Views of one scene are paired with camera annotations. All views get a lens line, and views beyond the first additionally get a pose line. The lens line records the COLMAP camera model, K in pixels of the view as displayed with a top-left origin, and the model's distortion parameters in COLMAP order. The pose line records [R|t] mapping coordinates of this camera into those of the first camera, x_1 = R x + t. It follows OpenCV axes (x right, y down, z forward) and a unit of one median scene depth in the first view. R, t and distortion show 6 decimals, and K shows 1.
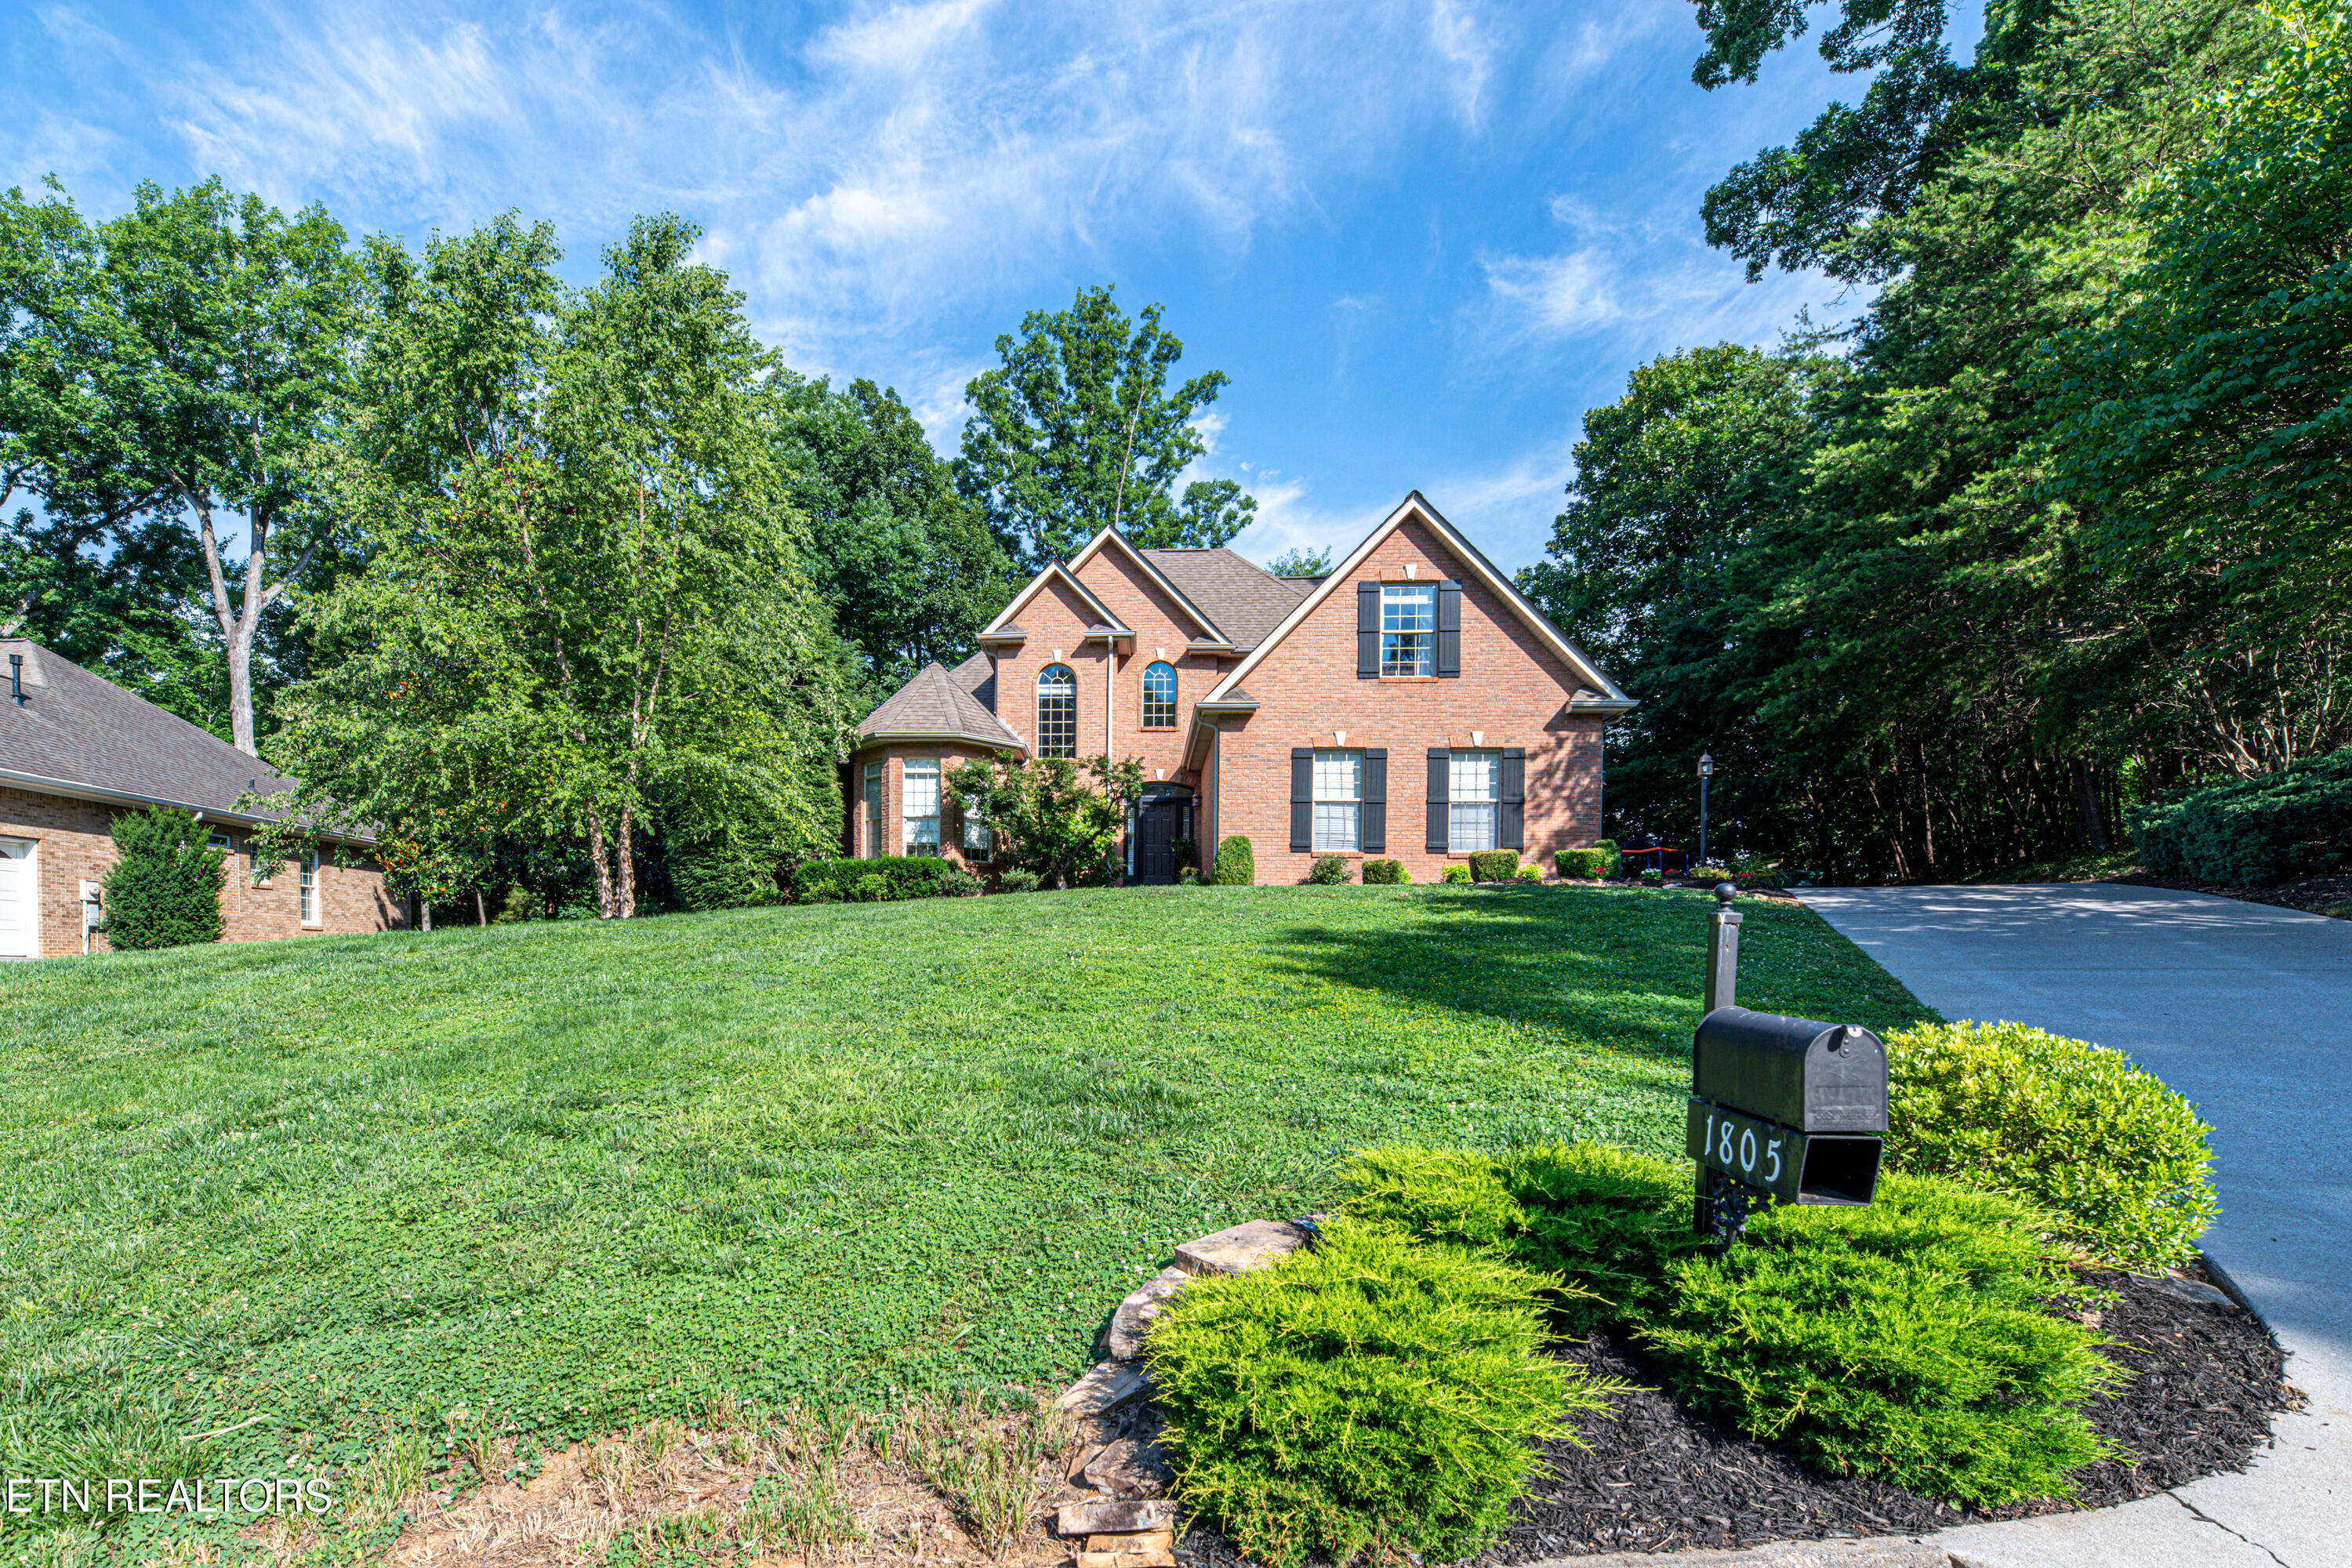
lens RADIAL K [[961.7, 0, 1178.8], [0, 961.7, 826.8], [0, 0, 1]] dist [0.000352, -0.000062]
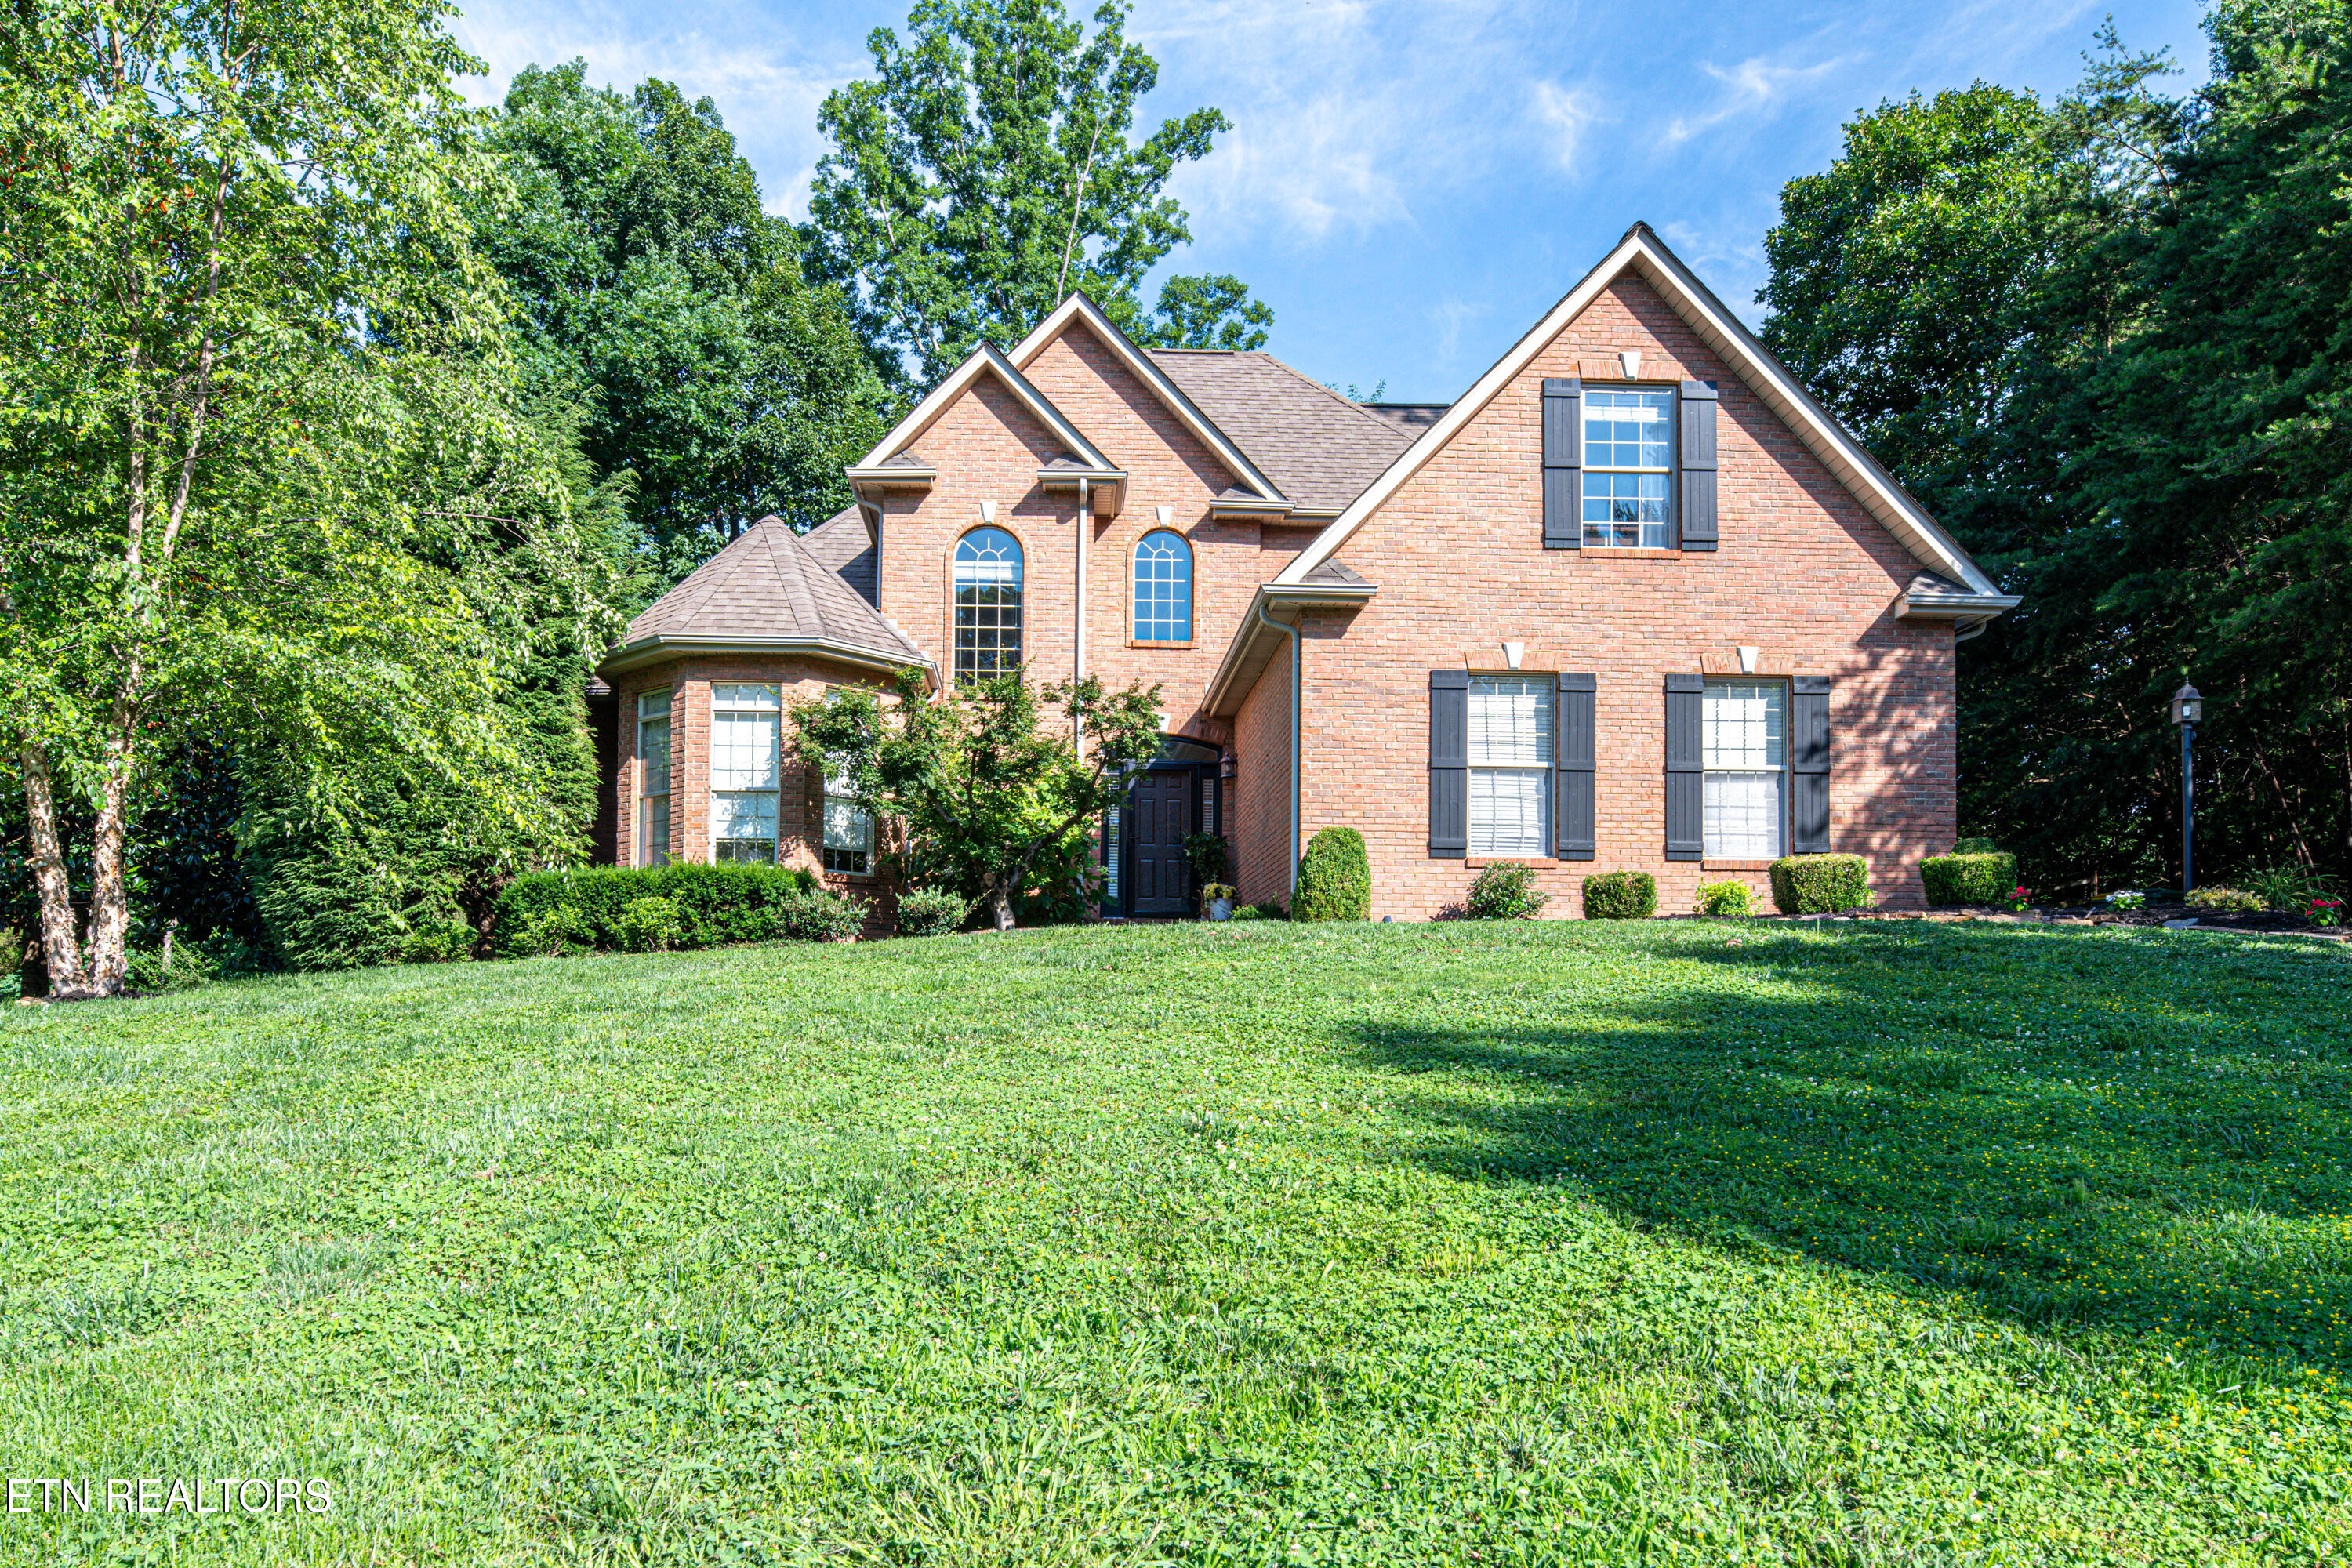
lens RADIAL K [[1329.9, 0, 1176.0], [0, 1329.9, 784.0], [0, 0, 1]] dist [-0.004582, -0.000265]
pose [[0.997784, 0.007459, 0.066114, -0.068446], [-0.005731, 0.999638, -0.026286, 0.004019], [-0.066286, 0.025849, 0.997466, 0.215681]]
